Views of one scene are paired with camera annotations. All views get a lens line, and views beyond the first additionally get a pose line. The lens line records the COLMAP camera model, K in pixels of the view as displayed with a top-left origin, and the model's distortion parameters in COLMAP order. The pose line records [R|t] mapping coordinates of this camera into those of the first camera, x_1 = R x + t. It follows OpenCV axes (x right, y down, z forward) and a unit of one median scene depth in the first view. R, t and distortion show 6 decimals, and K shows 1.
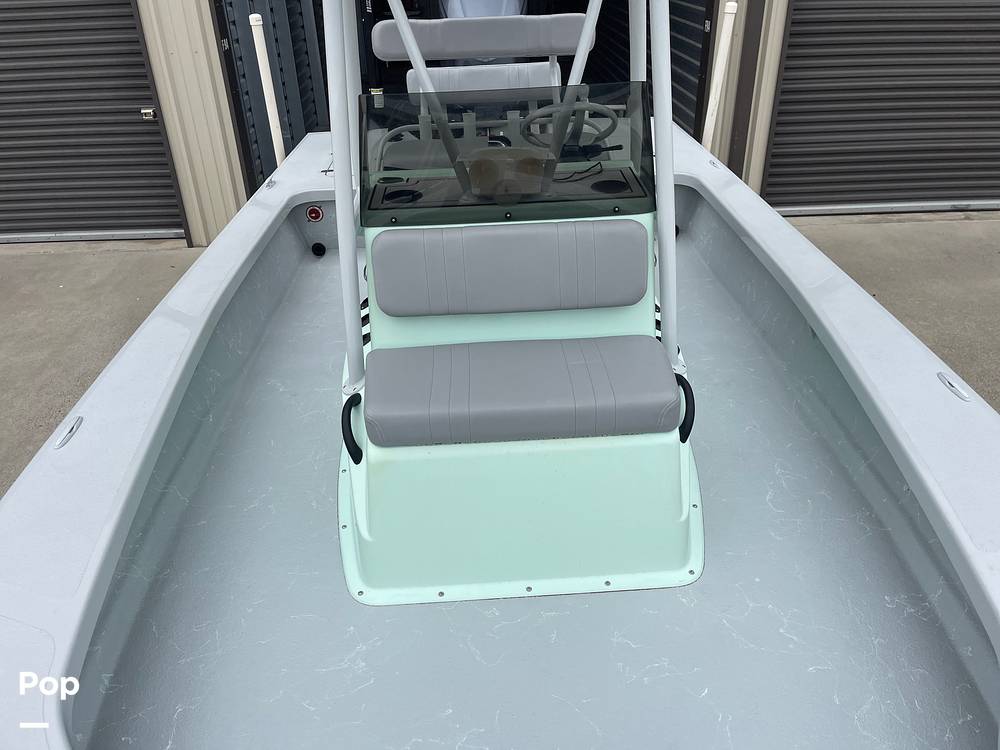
lens RADIAL K [[758.7, 0, 502.4], [0, 758.7, 371.7], [0, 0, 1]] dist [0.054718, -0.068437]
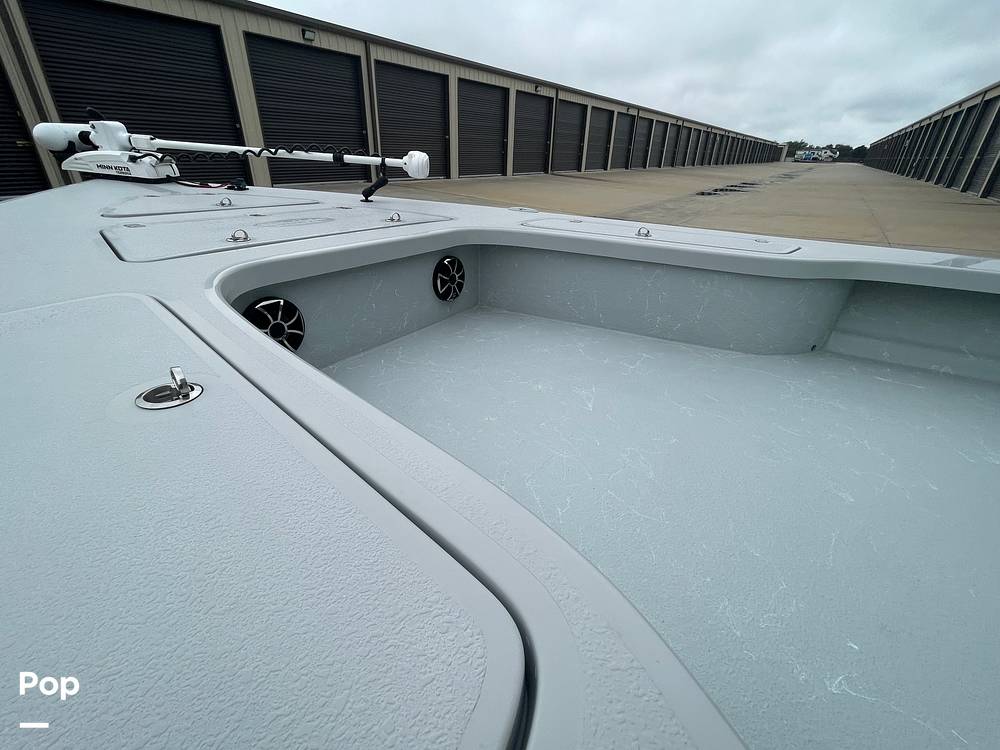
lens RADIAL K [[446.4, 0, 502.2], [0, 446.4, 380.4], [0, 0, 1]] dist [-0.006318, 0.003332]
pose [[-0.591382, 0.376911, -0.712885, 0.408948], [-0.414519, 0.616213, 0.669668, 0.147662], [0.691694, 0.691534, -0.208181, 0.451597]]
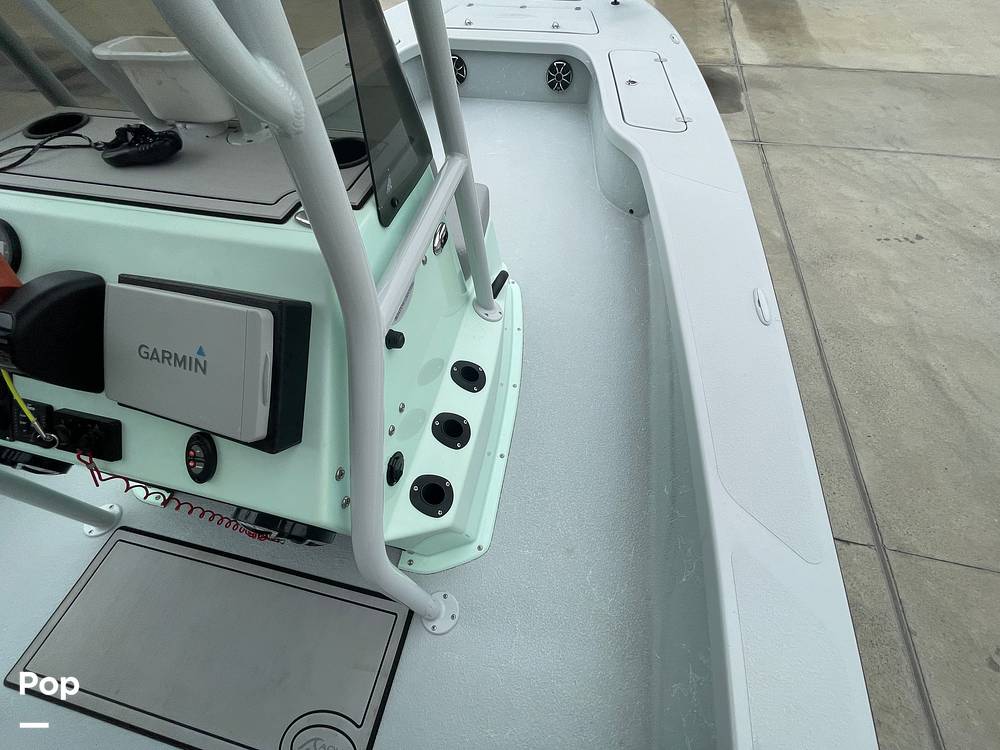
lens RADIAL K [[403.7, 0, 496.8], [0, 403.7, 380.6], [0, 0, 1]] dist [0.000014, 0.000359]
pose [[-0.962895, -0.180873, 0.200296, -0.292886], [0.183643, 0.104716, 0.977400, -0.446781], [-0.197759, 0.977916, -0.067614, 1.037969]]
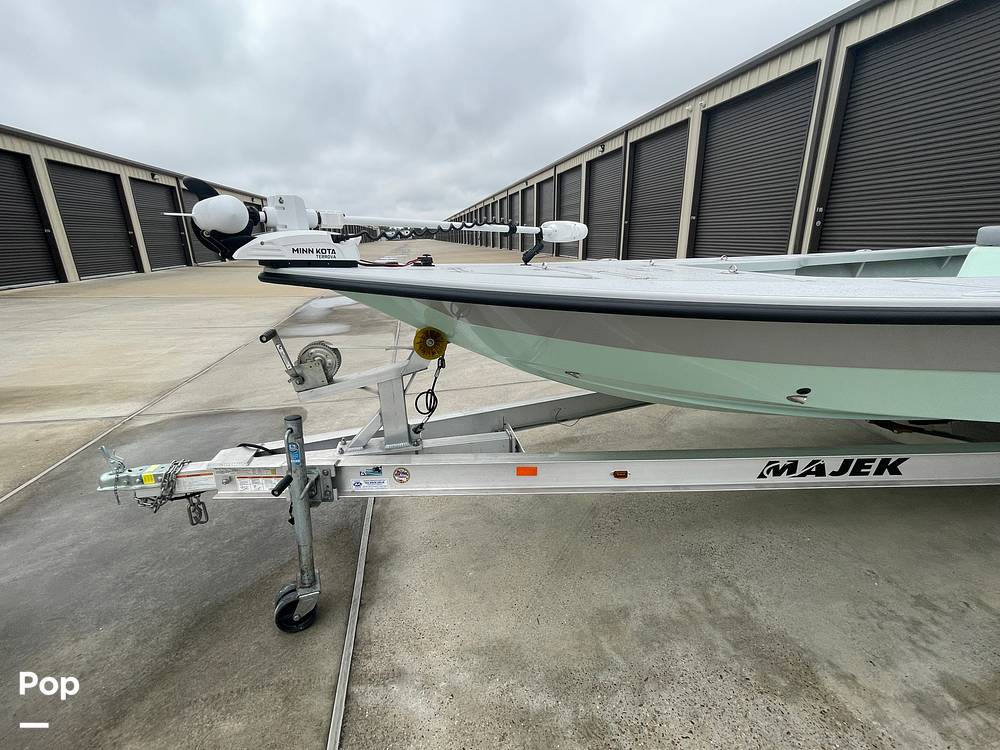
lens RADIAL K [[446.4, 0, 500.2], [0, 446.4, 378.9], [0, 0, 1]] dist [-0.006318, 0.003332]
pose [[0.151772, 0.320766, -0.934920, 0.797875], [-0.475779, 0.852794, 0.215352, 0.660685], [0.866371, 0.412131, 0.282044, -0.385483]]
